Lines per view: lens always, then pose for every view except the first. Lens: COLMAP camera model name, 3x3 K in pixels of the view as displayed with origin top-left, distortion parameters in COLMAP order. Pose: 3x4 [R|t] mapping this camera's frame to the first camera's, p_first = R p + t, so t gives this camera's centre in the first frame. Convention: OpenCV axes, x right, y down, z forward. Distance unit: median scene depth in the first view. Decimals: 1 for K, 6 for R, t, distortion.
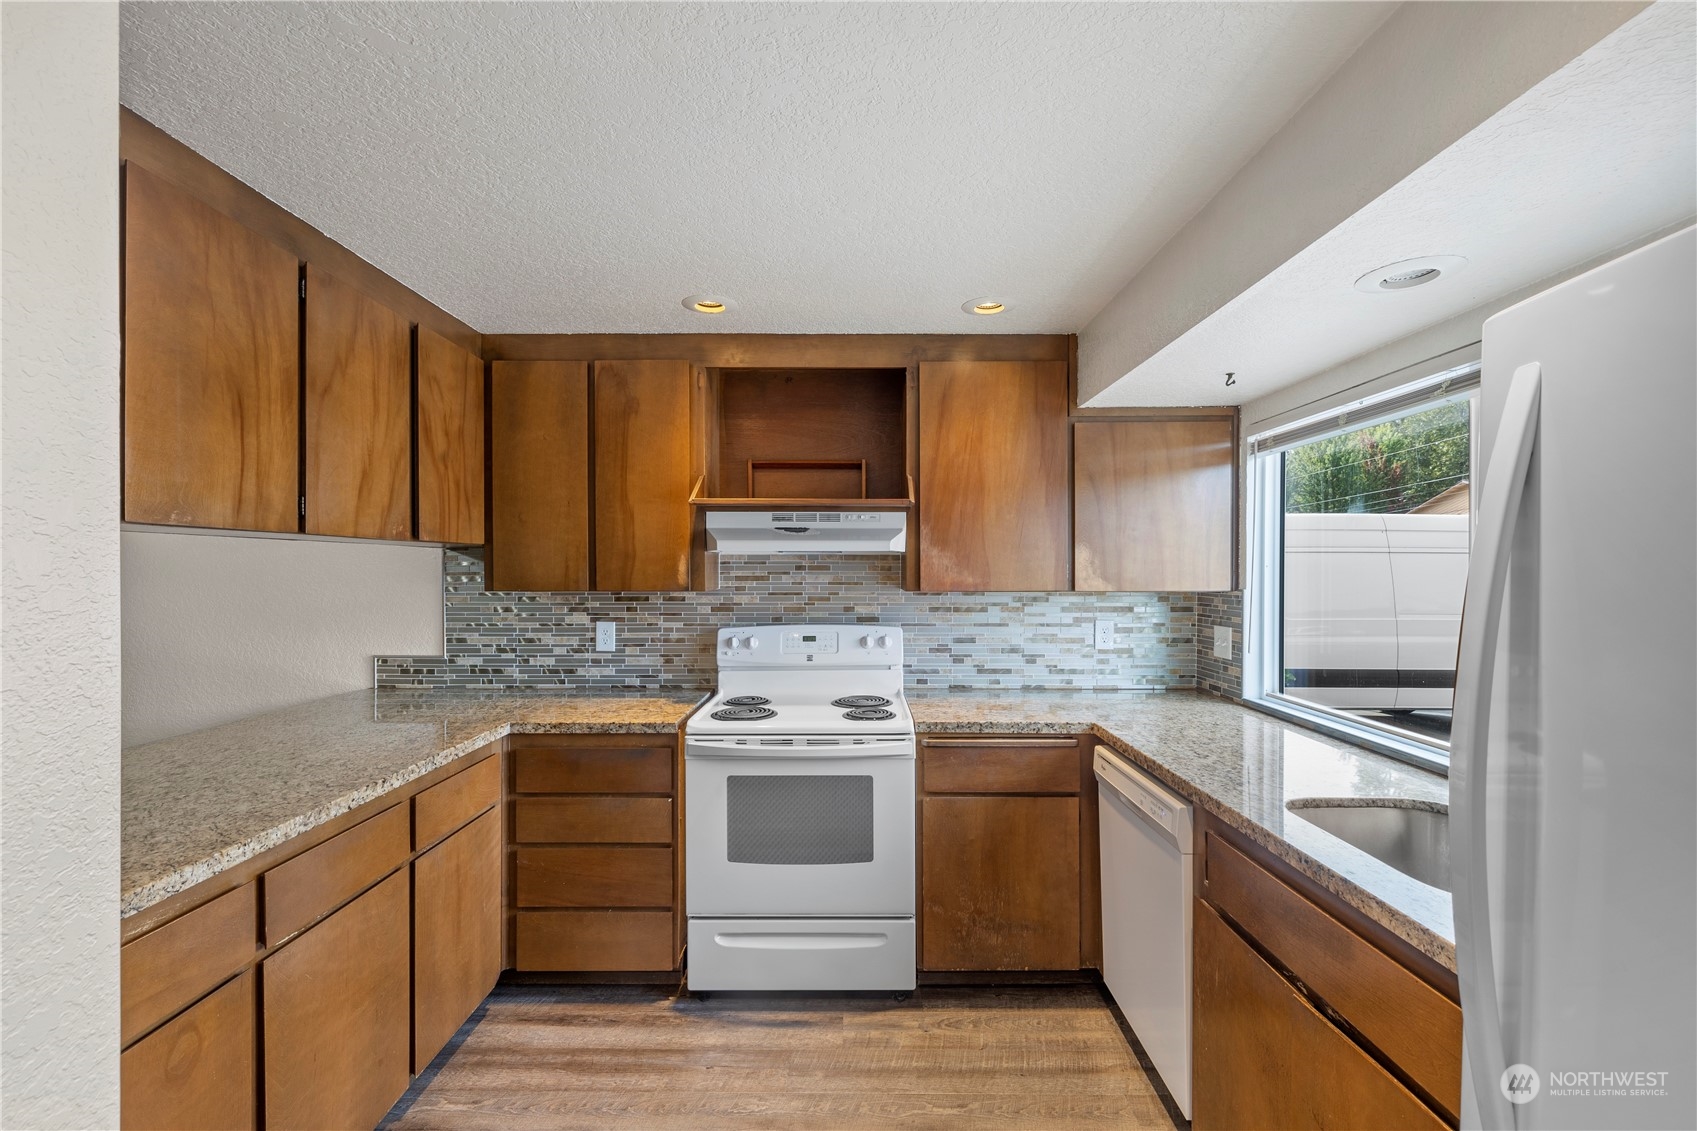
lens RADIAL K [[724.8, 0, 849.8], [0, 724.8, 571.7], [0, 0, 1]] dist [0.001712, -0.000681]
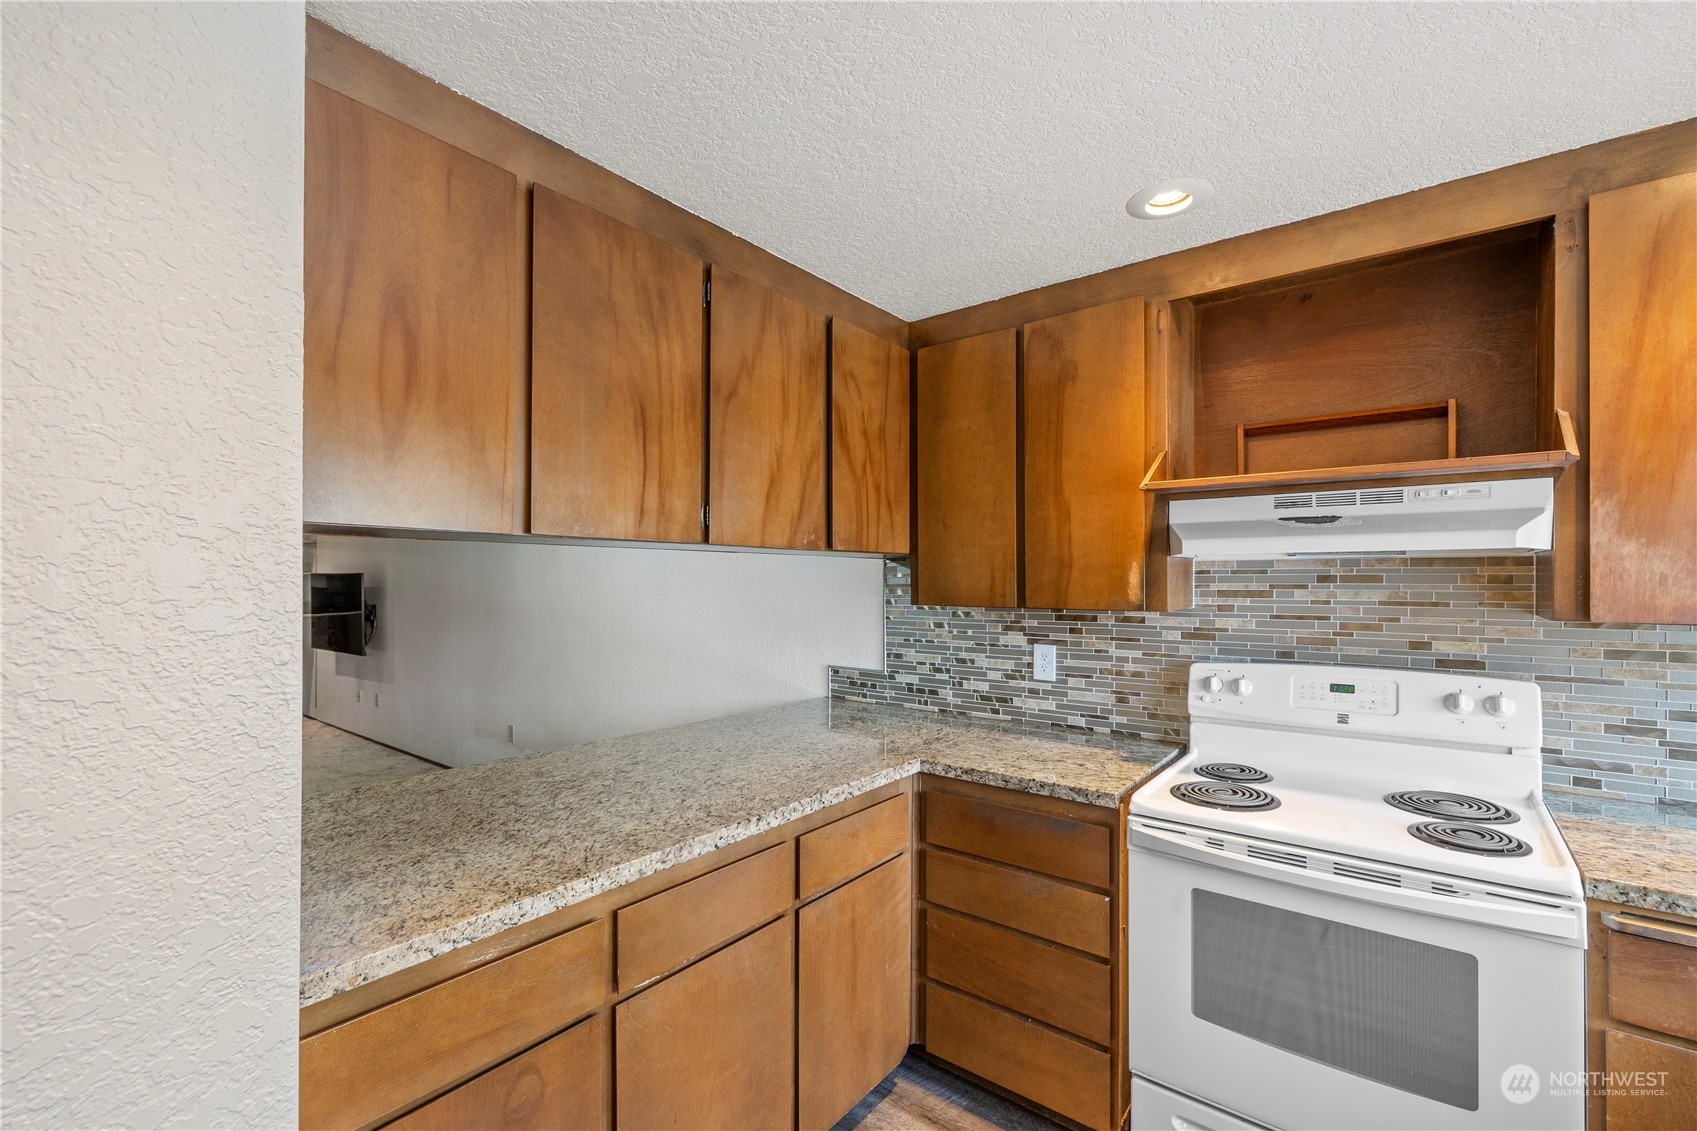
lens RADIAL K [[724.8, 0, 849.7], [0, 724.8, 583.4], [0, 0, 1]] dist [0.001712, -0.000681]
pose [[0.788456, 0.001938, -0.615088, -0.005708], [-0.002290, 0.999997, 0.000216, -0.000433], [0.615087, 0.001238, 0.788458, 0.268491]]
